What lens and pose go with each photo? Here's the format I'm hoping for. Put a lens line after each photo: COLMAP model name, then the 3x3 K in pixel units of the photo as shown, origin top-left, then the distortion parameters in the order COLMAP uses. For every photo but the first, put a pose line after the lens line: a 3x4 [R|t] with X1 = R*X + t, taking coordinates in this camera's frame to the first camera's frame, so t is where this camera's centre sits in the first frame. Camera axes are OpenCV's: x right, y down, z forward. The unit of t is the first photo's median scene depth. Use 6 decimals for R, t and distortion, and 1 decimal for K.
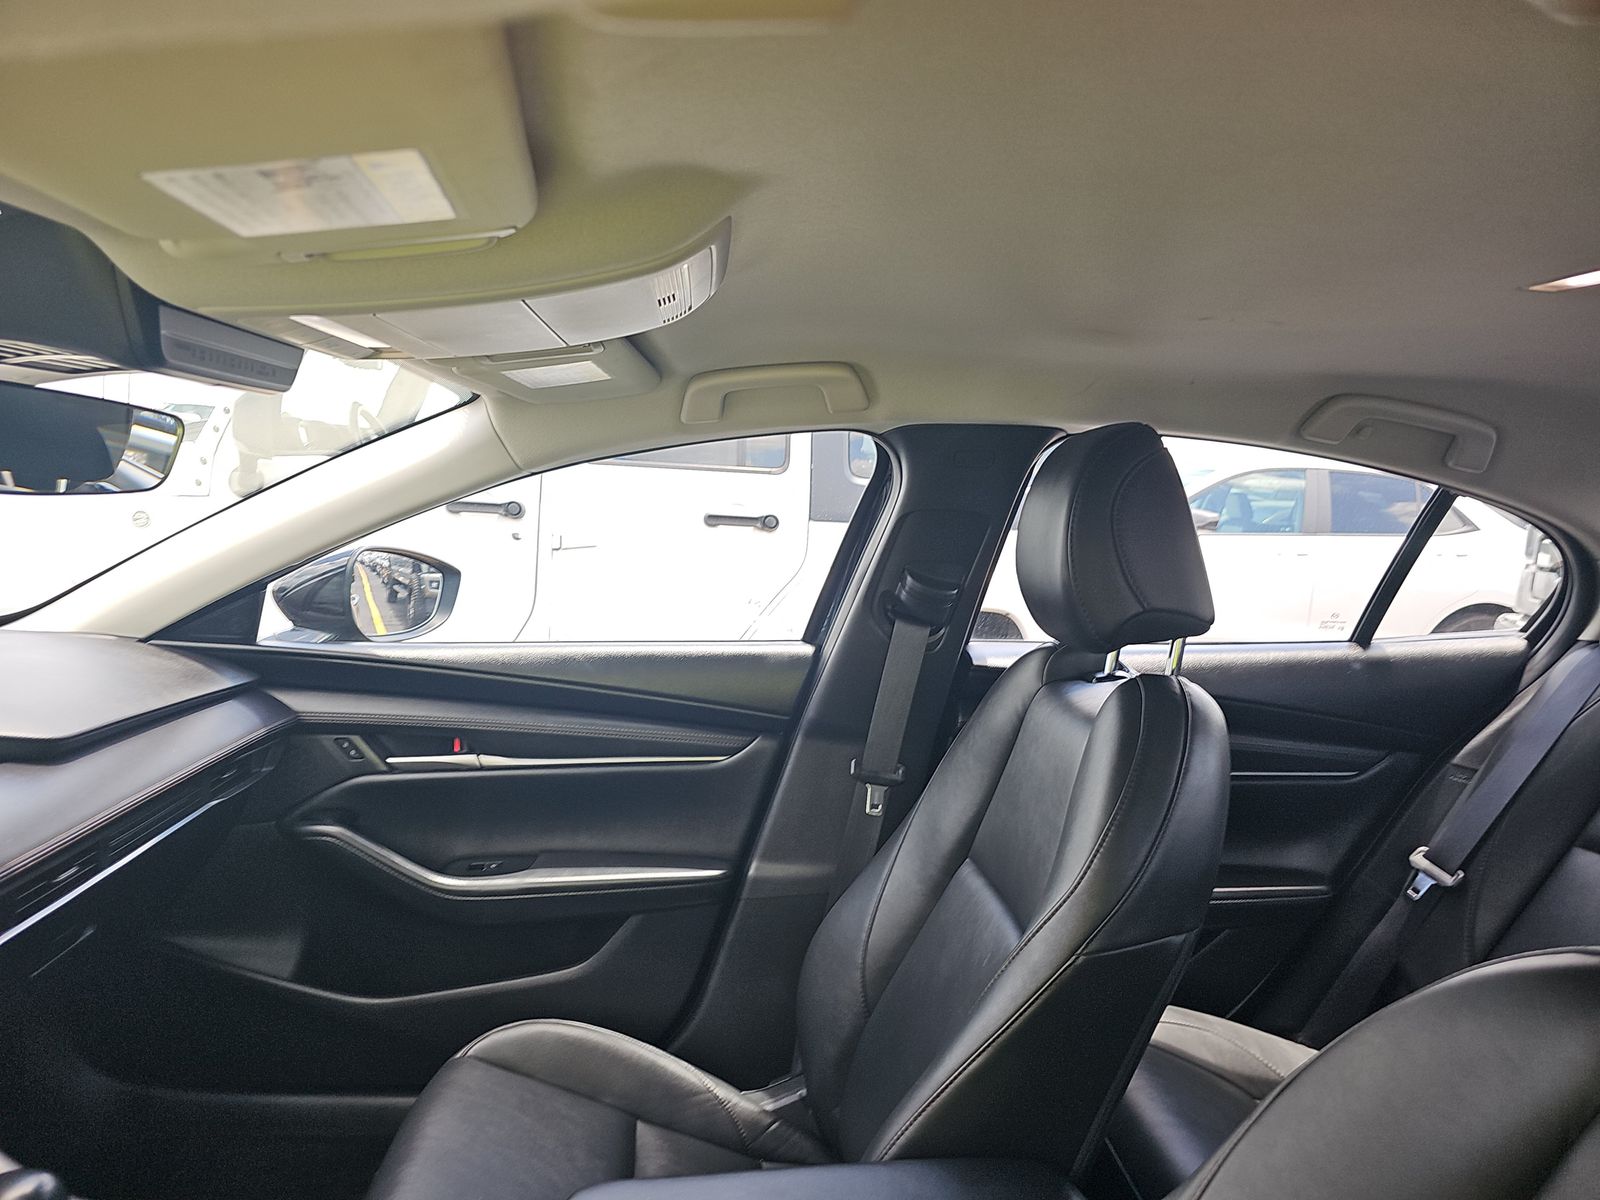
lens RADIAL K [[1061.5, 0, 800.2], [0, 1061.5, 605.1], [0, 0, 1]] dist [0.042412, -0.032673]
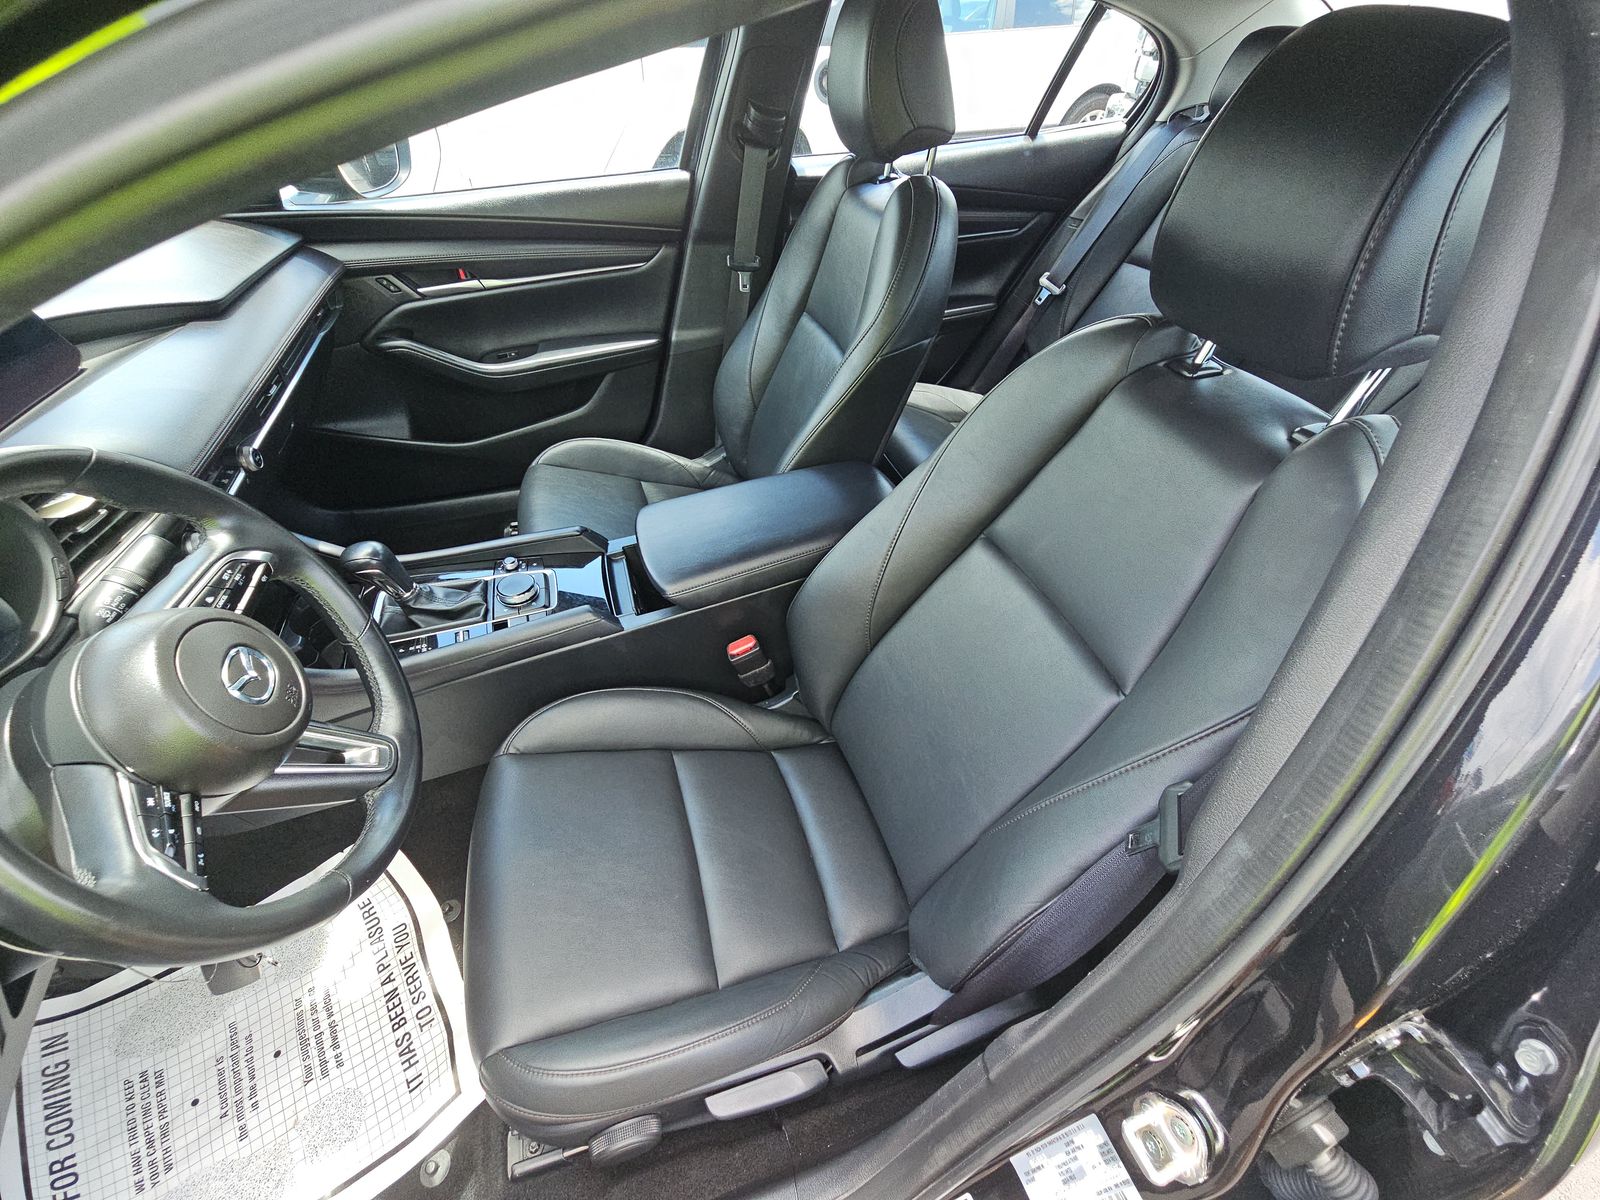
lens RADIAL K [[656.9, 0, 795.3], [0, 656.9, 606.6], [0, 0, 1]] dist [0.003966, -0.002487]
pose [[0.974125, -0.183665, 0.131712, -0.076931], [0.068411, 0.795042, 0.602683, -0.022200], [-0.215408, -0.578078, 0.787035, -0.094953]]
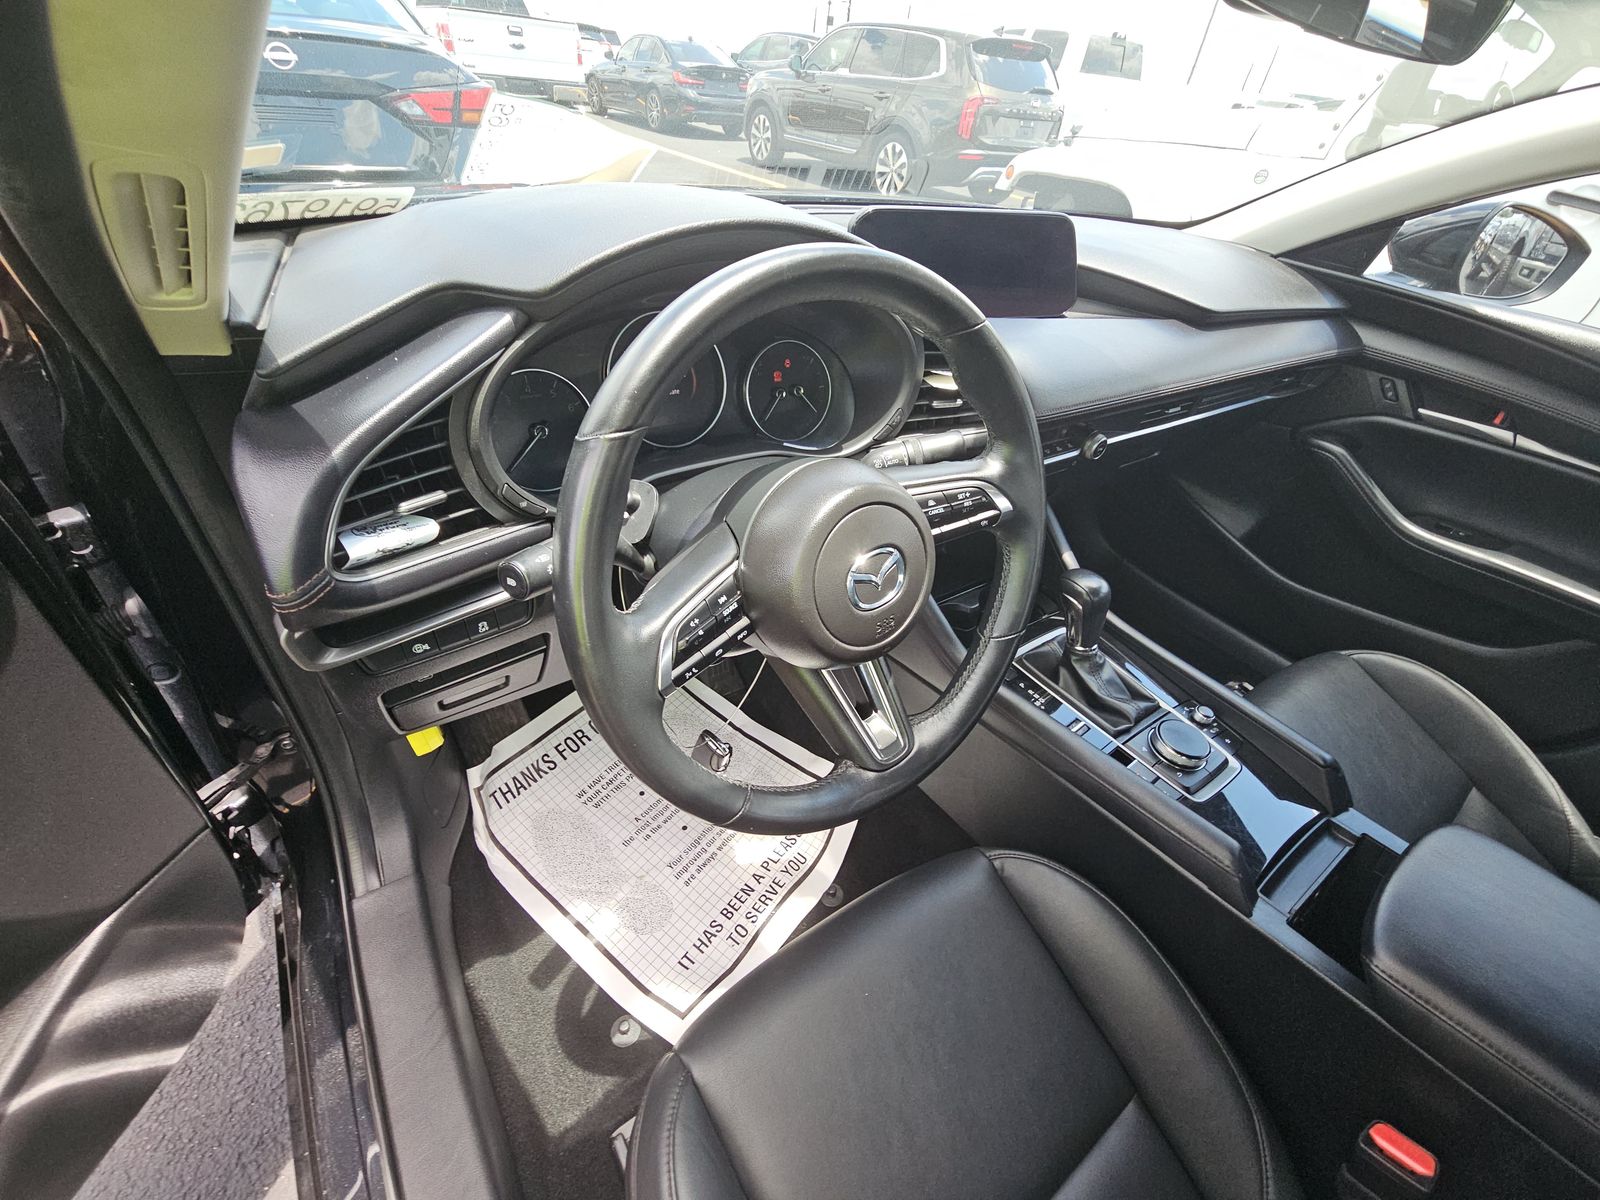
lens RADIAL K [[656.9, 0, 800.3], [0, 656.9, 602.9], [0, 0, 1]] dist [0.003966, -0.002487]
pose [[0.501548, 0.528220, -0.685151, -0.128323], [-0.165430, 0.835907, 0.523347, 0.059603], [0.849166, -0.149139, 0.506631, 0.046186]]
